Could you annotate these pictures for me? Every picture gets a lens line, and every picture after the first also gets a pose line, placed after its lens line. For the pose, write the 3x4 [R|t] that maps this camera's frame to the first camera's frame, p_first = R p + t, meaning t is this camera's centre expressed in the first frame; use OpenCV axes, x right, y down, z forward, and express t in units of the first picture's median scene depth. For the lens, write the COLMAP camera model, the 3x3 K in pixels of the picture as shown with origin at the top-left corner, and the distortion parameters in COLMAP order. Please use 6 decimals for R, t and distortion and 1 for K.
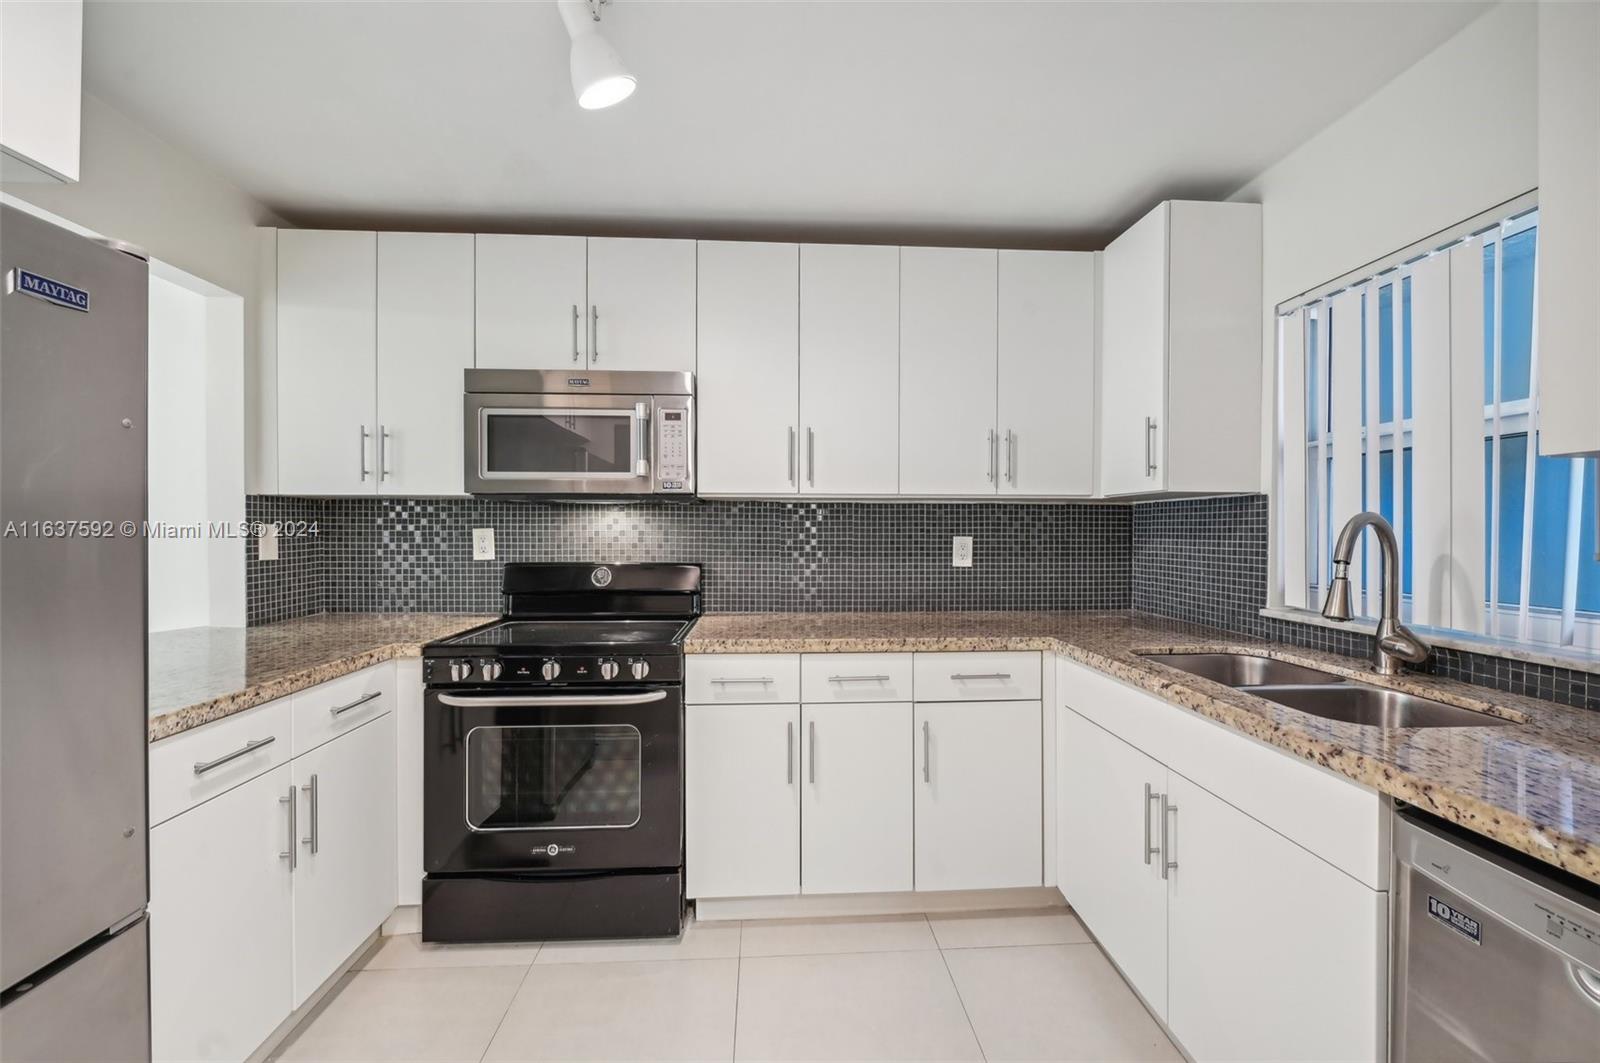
lens RADIAL K [[641.4, 0, 809.0], [0, 641.4, 532.0], [0, 0, 1]] dist [-0.005609, -0.000900]
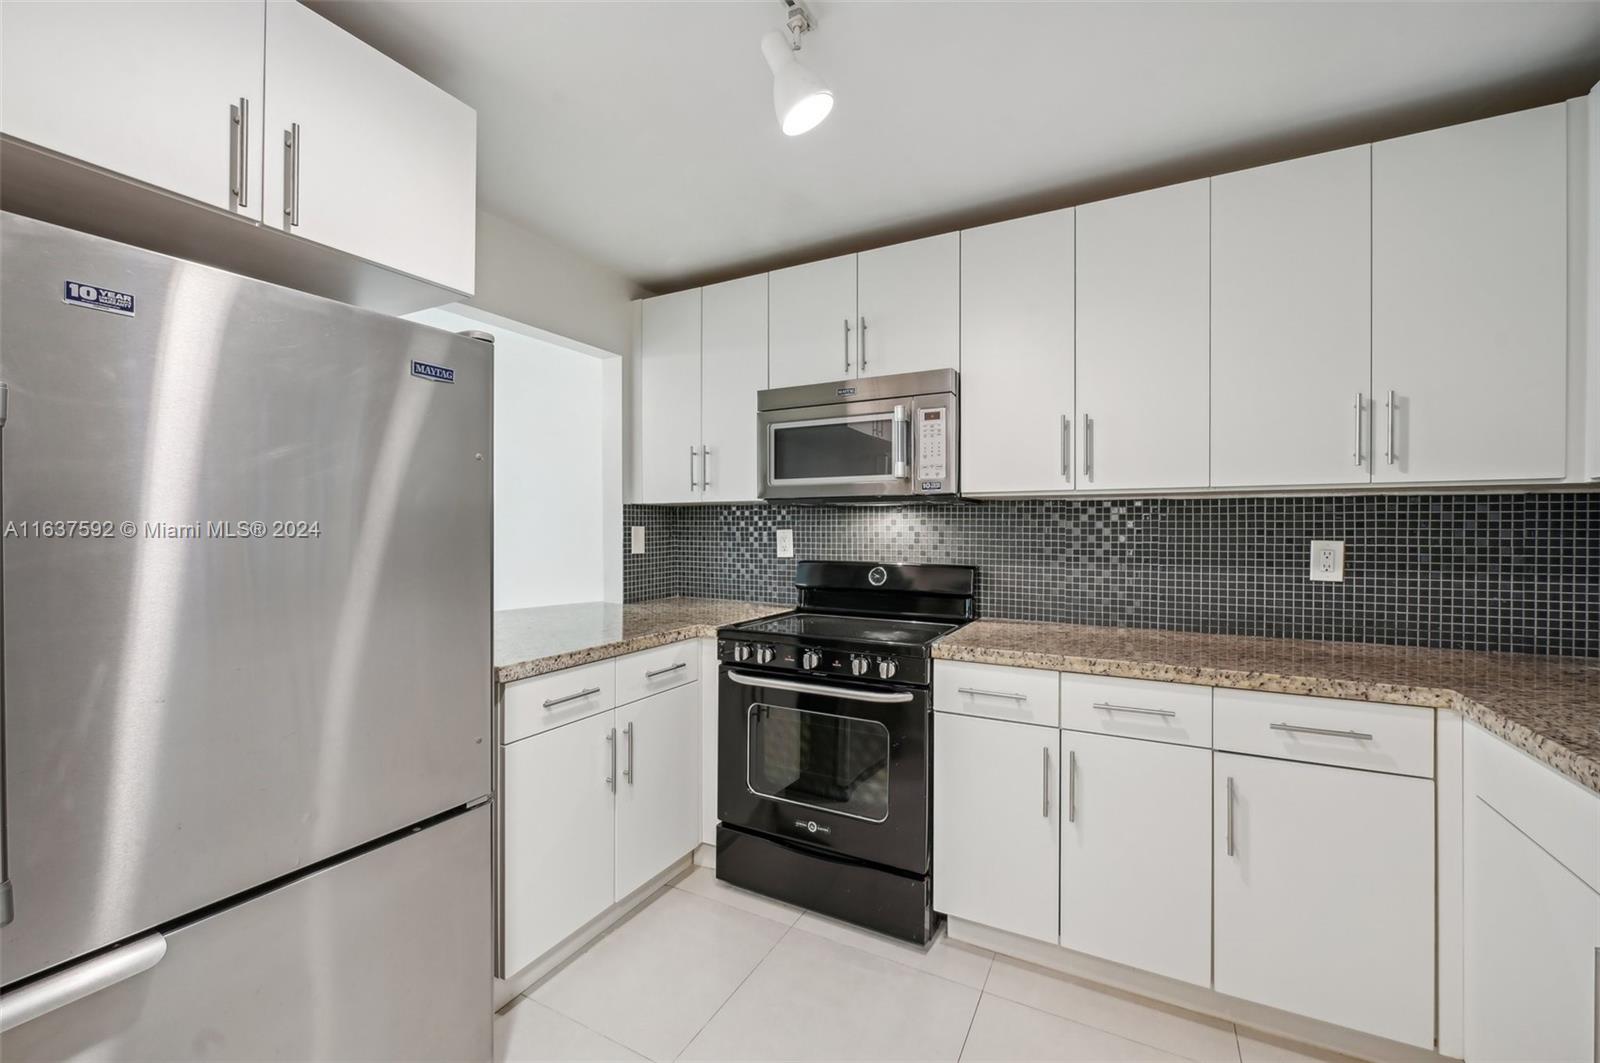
lens RADIAL K [[641.4, 0, 809.0], [0, 641.4, 532.0], [0, 0, 1]] dist [-0.005609, -0.000900]
pose [[0.852879, 0.002241, -0.522104, 0.128815], [-0.003403, 0.999993, -0.001265, -0.000008], [0.522098, 0.002856, 0.852881, 0.059207]]
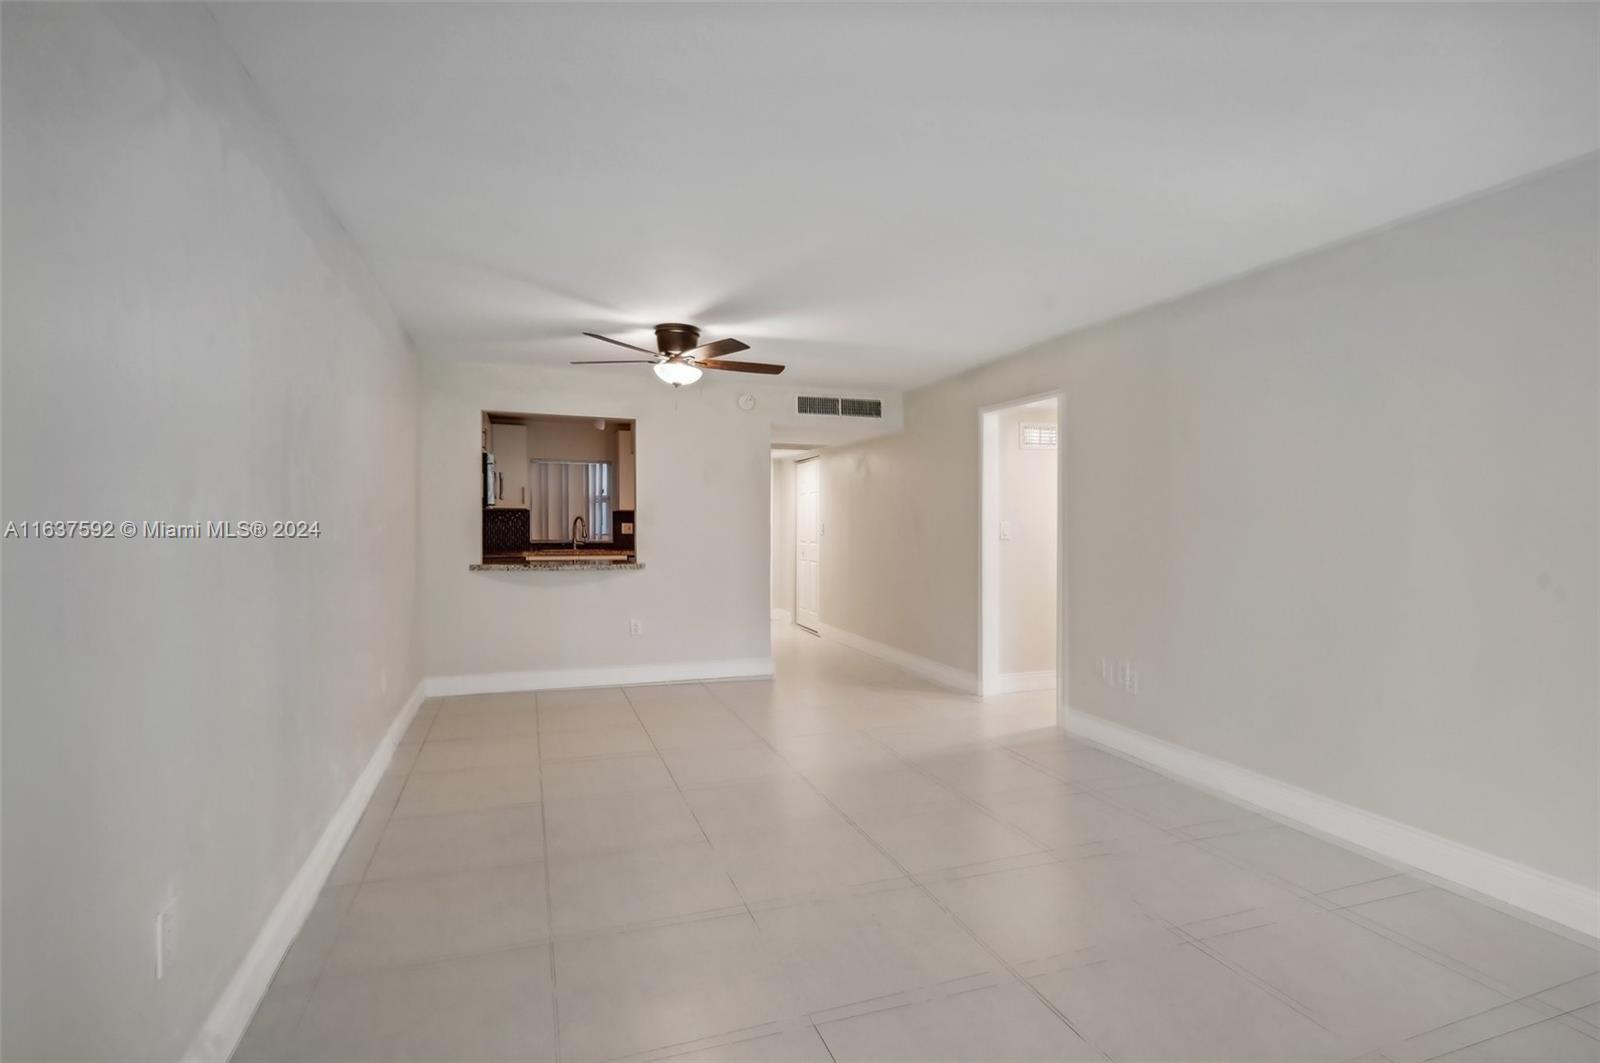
lens RADIAL K [[753.9, 0, 796.7], [0, 753.9, 529.4], [0, 0, 1]] dist [0.010845, -0.000214]
pose [[-0.257090, -0.010816, 0.966327, -3.268083], [0.000388, 0.999936, 0.011296, 0.006679], [-0.966387, 0.003279, -0.257069, 0.538884]]
